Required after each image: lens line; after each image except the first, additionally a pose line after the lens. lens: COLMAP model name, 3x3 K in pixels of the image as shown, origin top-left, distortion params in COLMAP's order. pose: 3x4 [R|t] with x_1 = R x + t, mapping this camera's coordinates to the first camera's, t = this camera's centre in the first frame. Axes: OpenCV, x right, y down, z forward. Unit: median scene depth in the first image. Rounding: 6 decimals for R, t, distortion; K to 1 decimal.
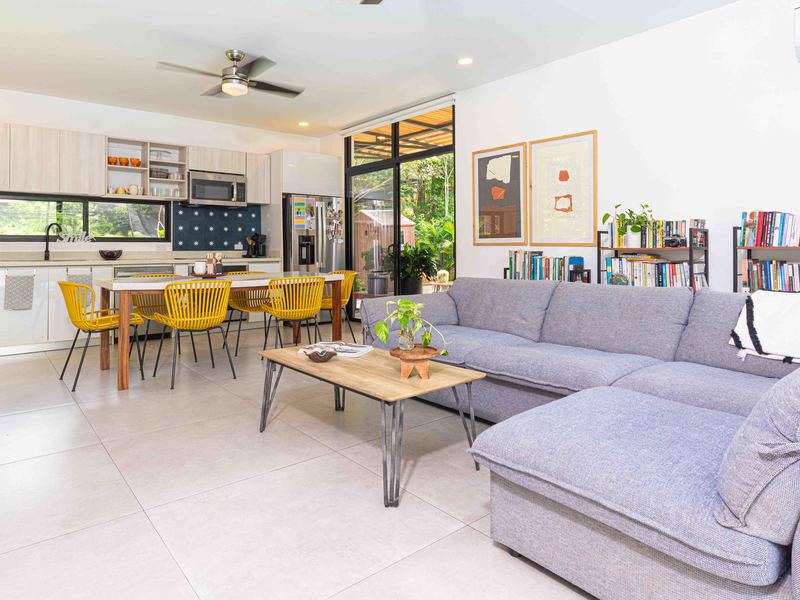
lens RADIAL K [[511.9, 0, 394.9], [0, 511.9, 234.5], [0, 0, 1]] dist [-0.003265, 0.000913]
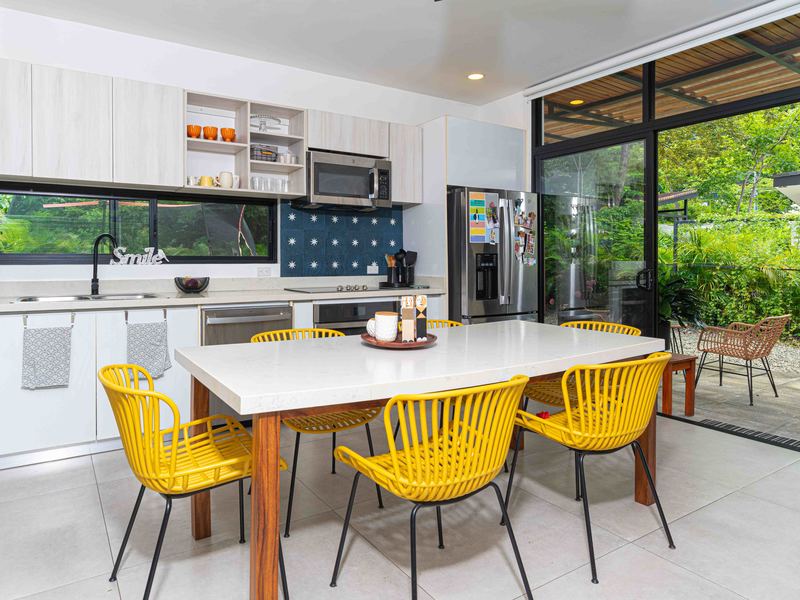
lens RADIAL K [[550.0, 0, 402.5], [0, 550.0, 260.9], [0, 0, 1]] dist [-0.010478, -0.001348]
pose [[0.994567, 0.005177, -0.103971, -0.205903], [-0.002161, 0.999574, 0.029102, -0.008300], [0.104078, -0.028719, 0.994154, 0.323257]]
